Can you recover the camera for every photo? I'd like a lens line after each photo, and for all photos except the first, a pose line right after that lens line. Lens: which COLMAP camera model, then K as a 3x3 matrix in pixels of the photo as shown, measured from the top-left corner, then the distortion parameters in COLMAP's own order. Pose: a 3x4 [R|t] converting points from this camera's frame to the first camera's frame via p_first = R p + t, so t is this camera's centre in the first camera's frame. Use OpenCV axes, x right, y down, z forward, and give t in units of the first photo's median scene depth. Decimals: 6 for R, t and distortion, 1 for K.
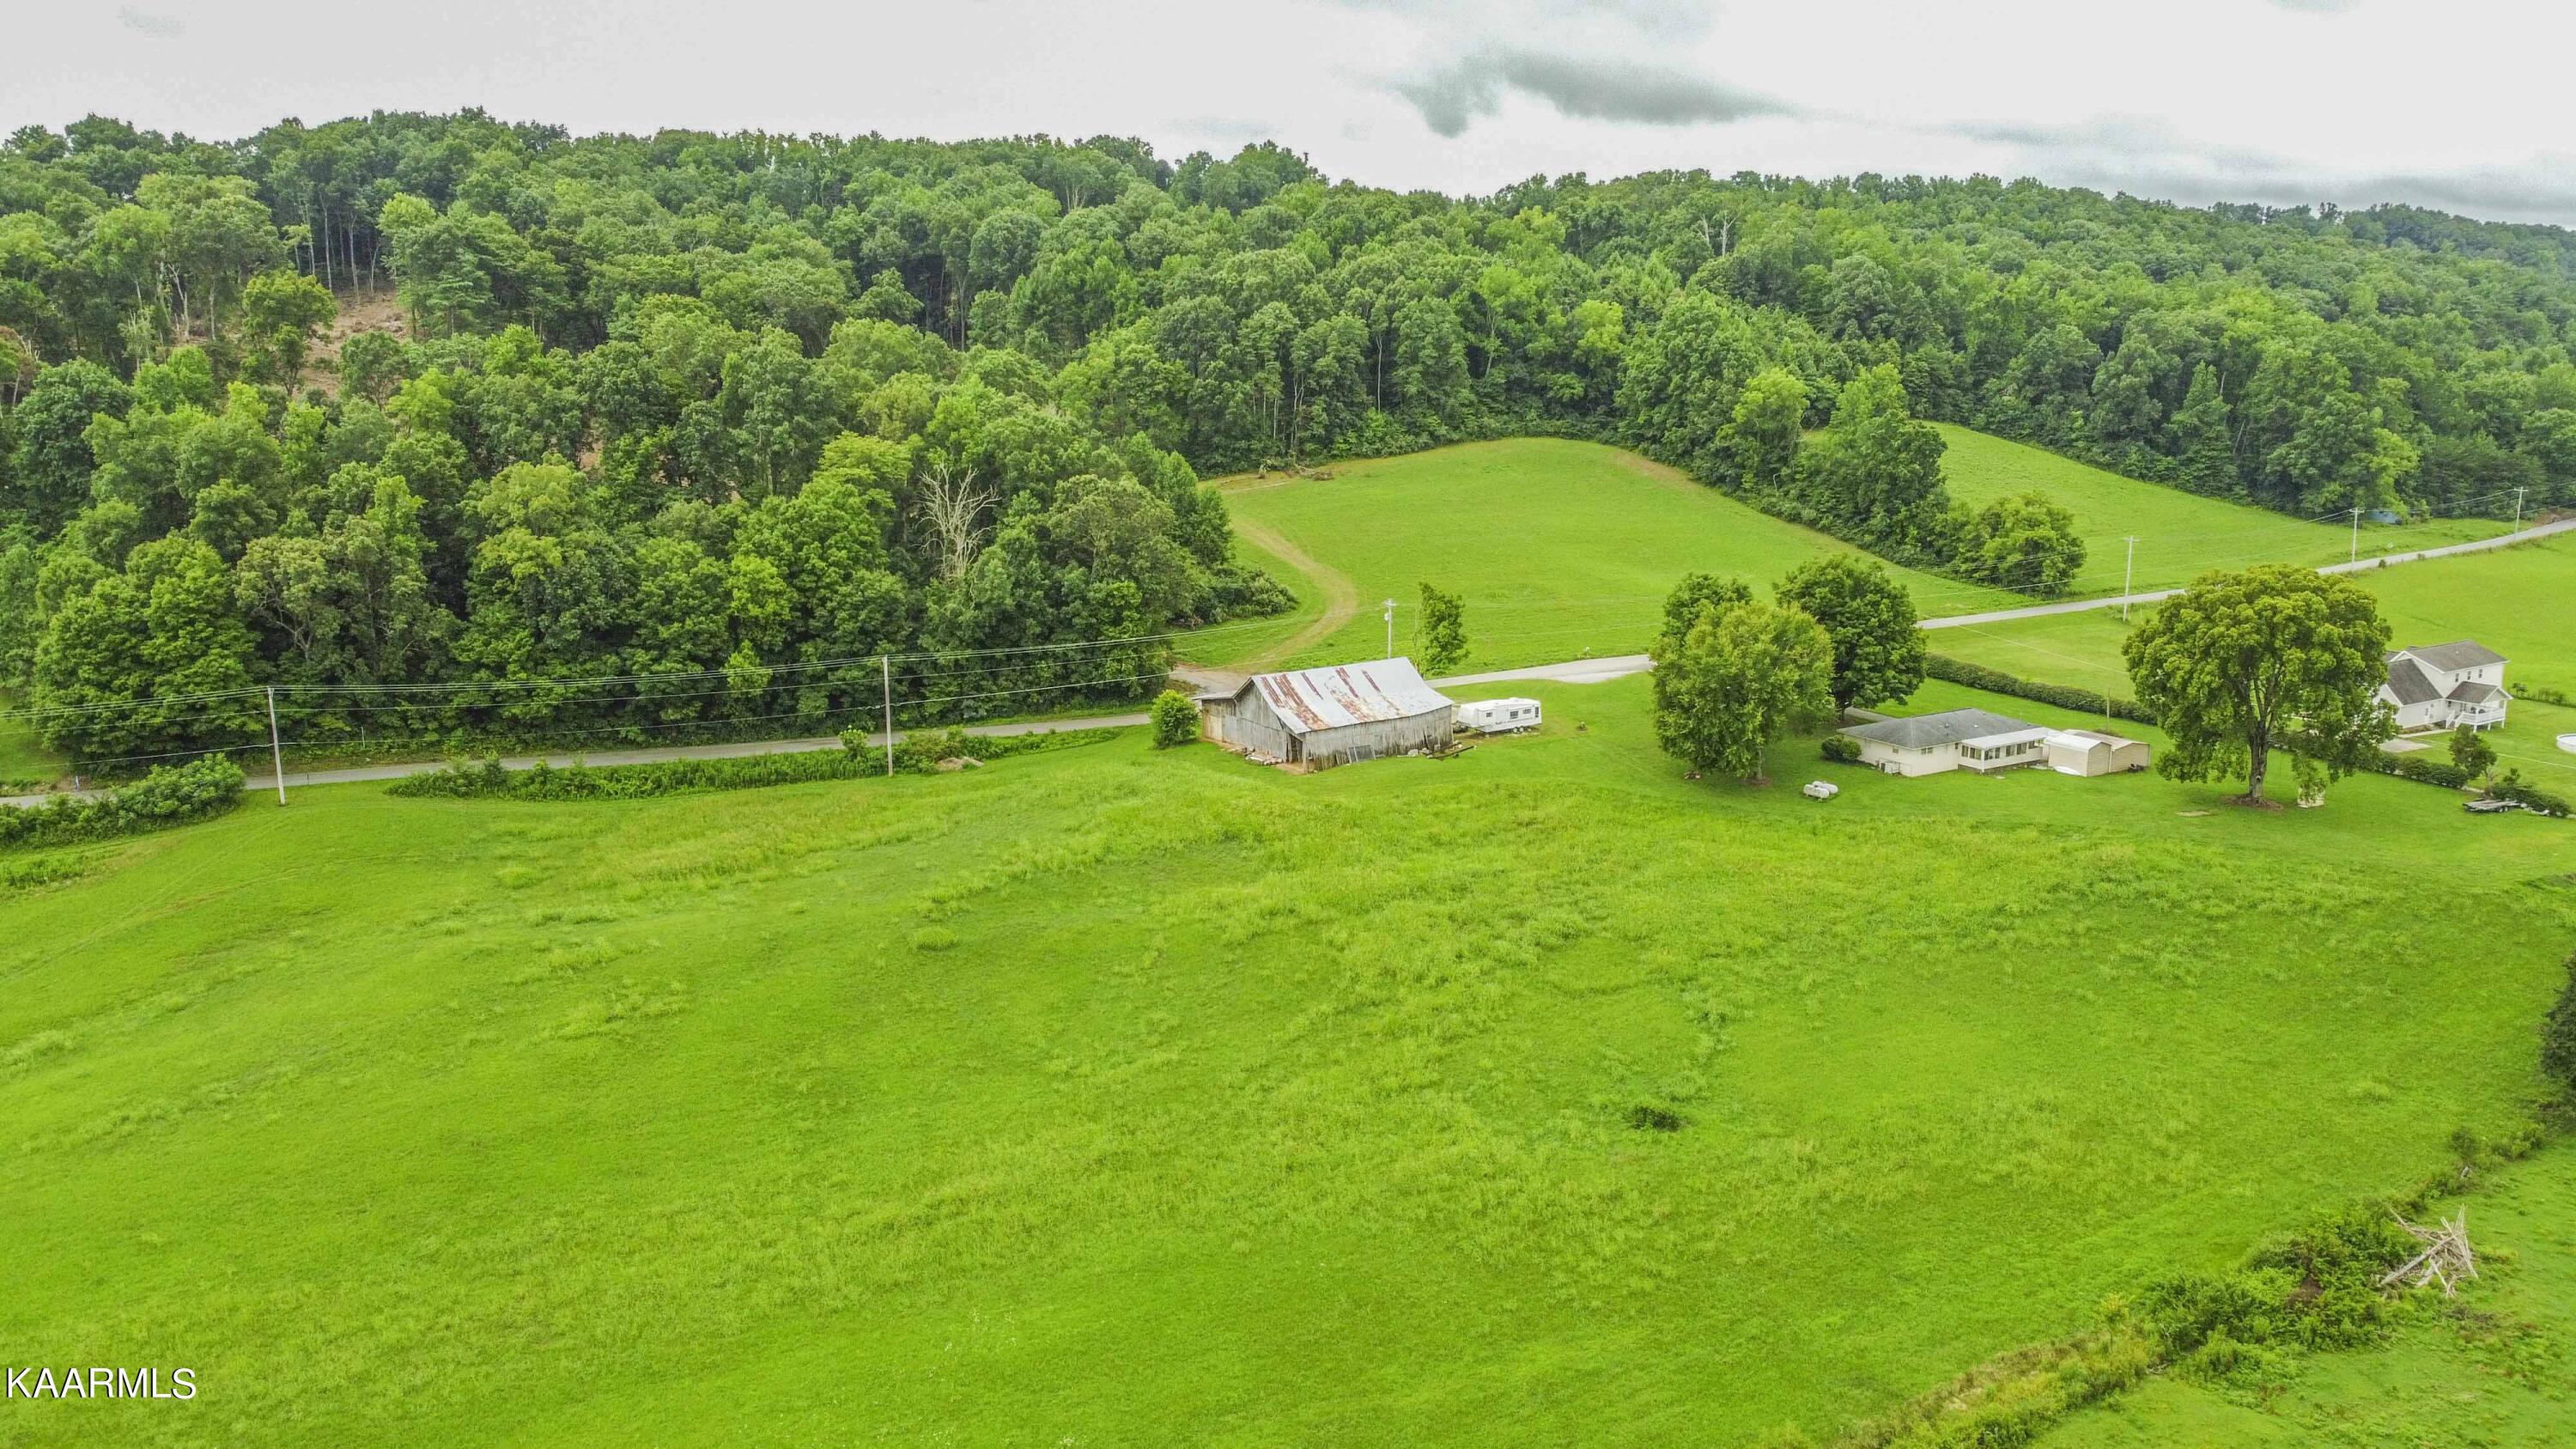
lens RADIAL K [[1940.6, 0, 1278.1], [0, 1940.6, 713.6], [0, 0, 1]] dist [0.014331, -0.017082]
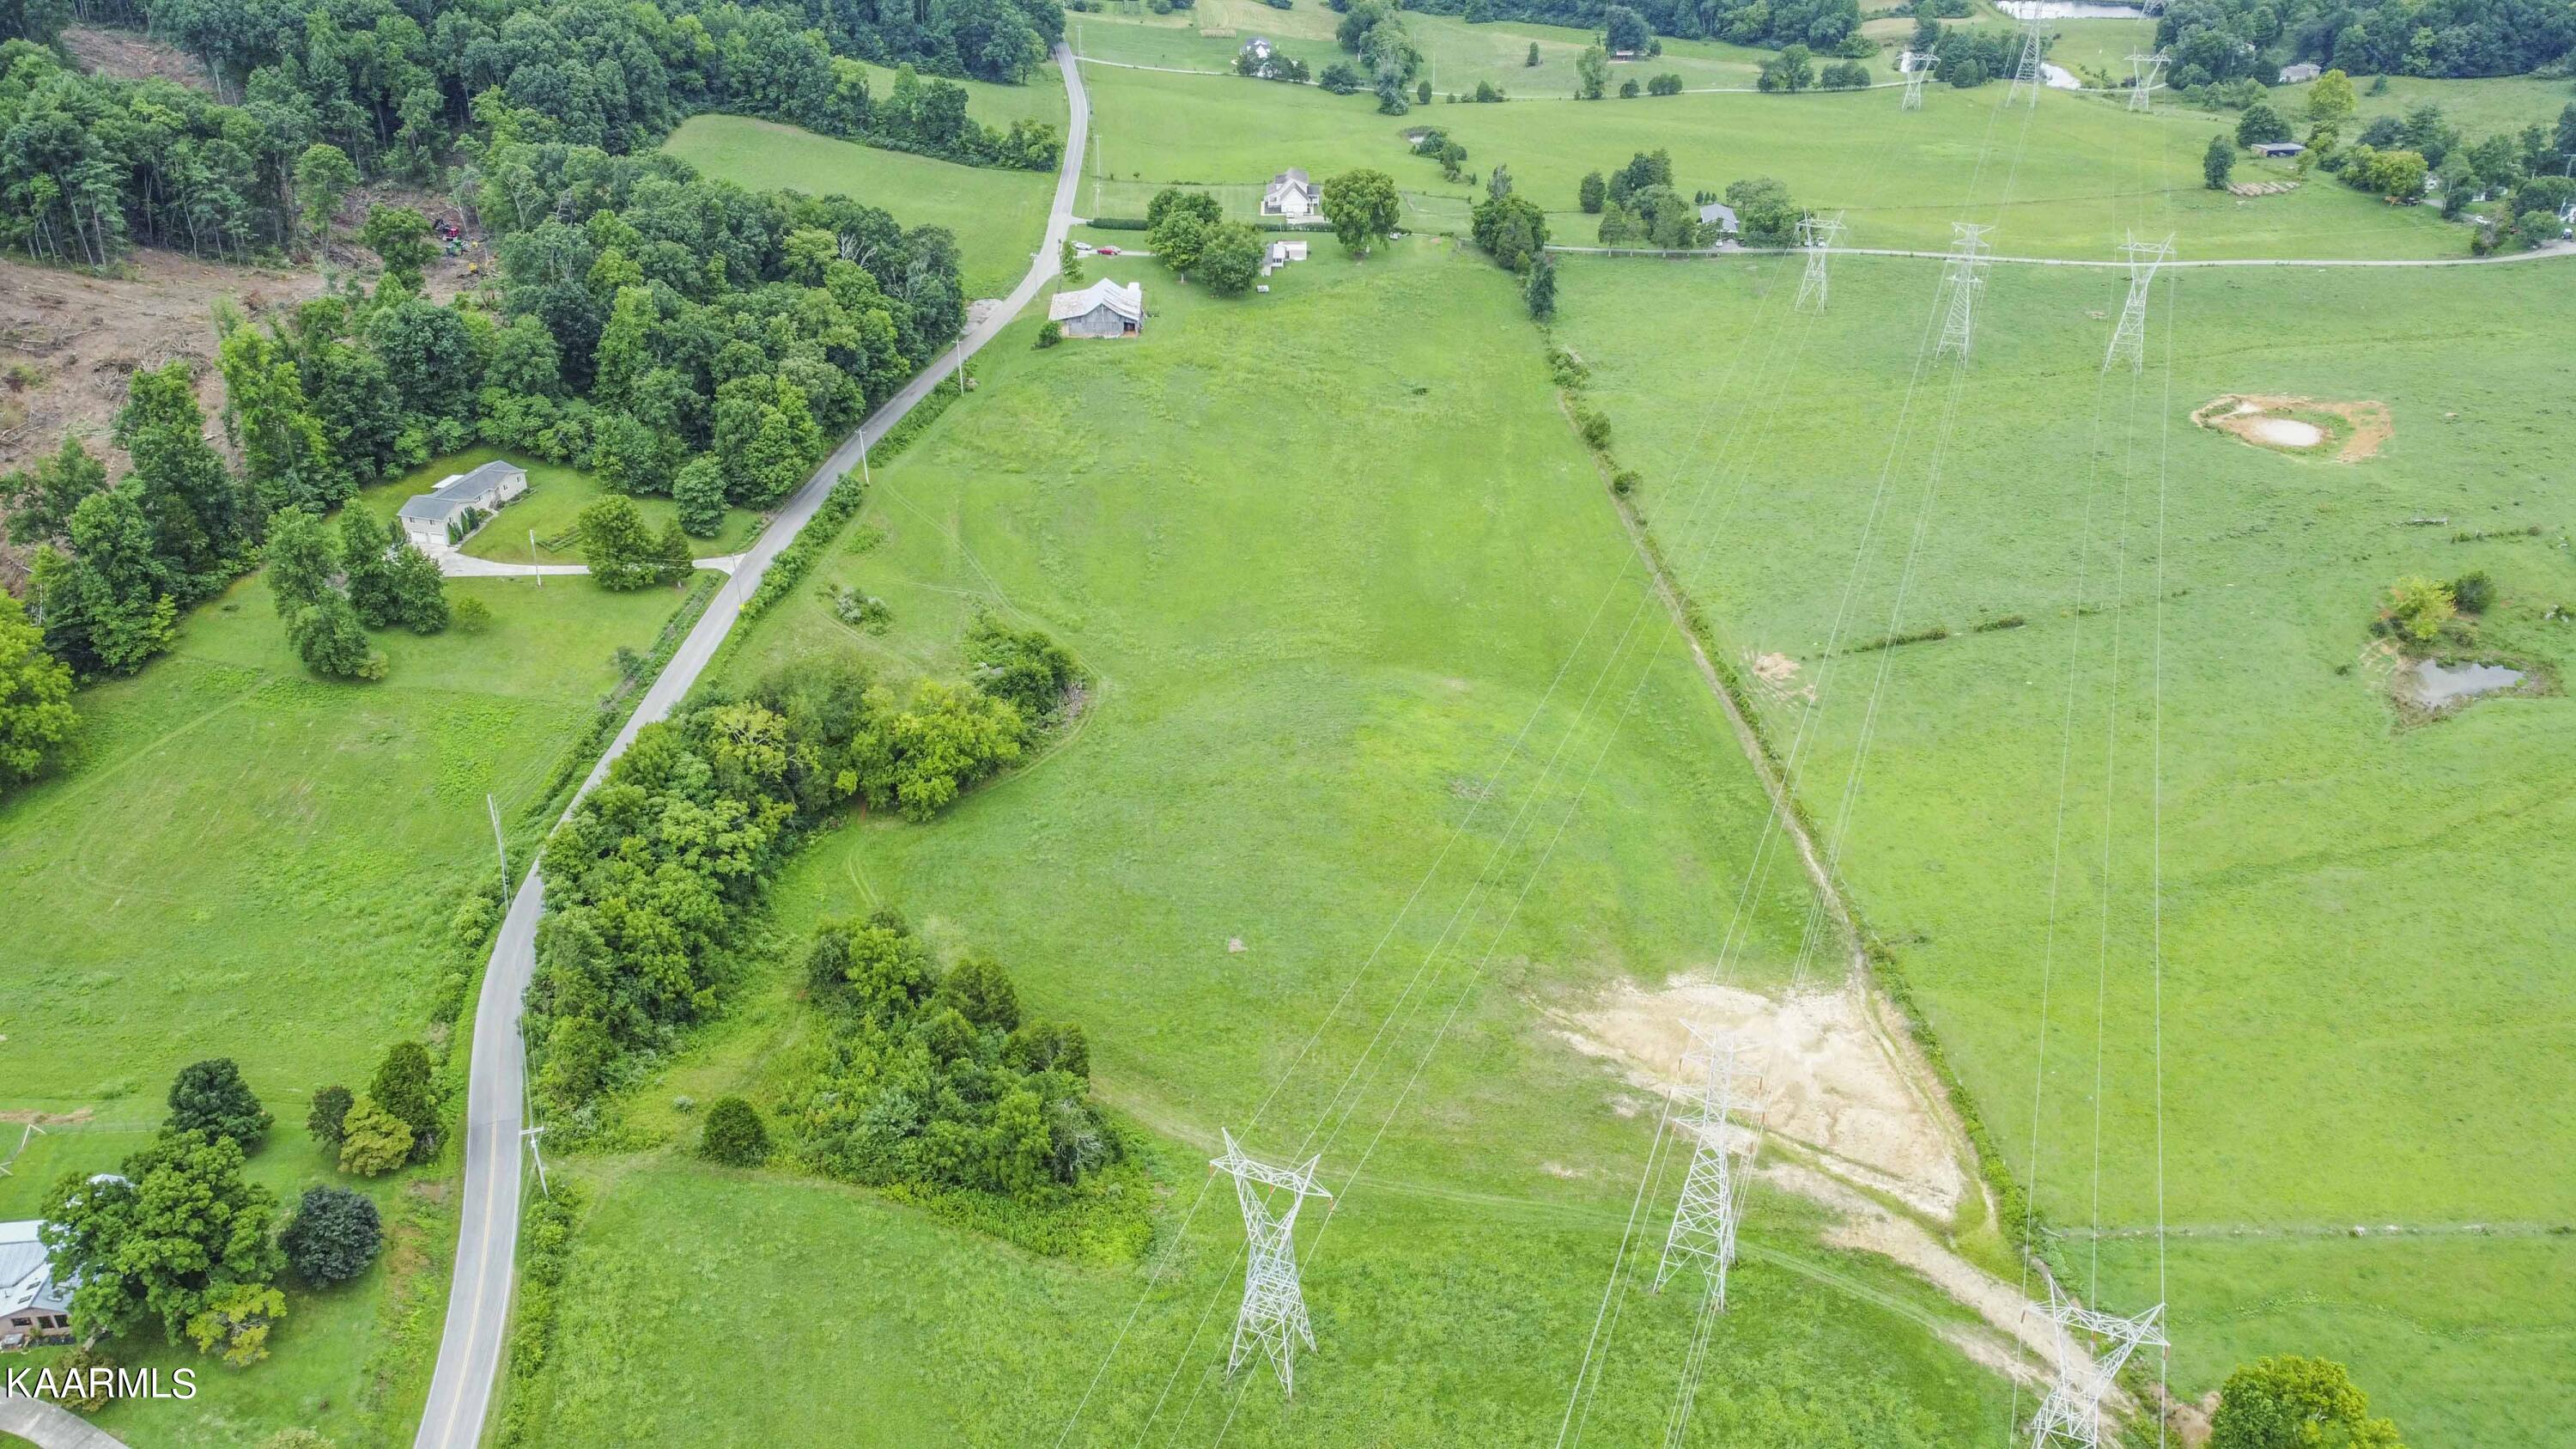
lens RADIAL K [[1940.6, 0, 1285.9], [0, 1940.6, 709.9], [0, 0, 1]] dist [0.014331, -0.017082]
pose [[0.516493, -0.411670, 0.750841, -1.029542], [0.174199, 0.909031, 0.378573, -0.232776], [-0.838385, -0.064734, 0.541221, -0.256348]]
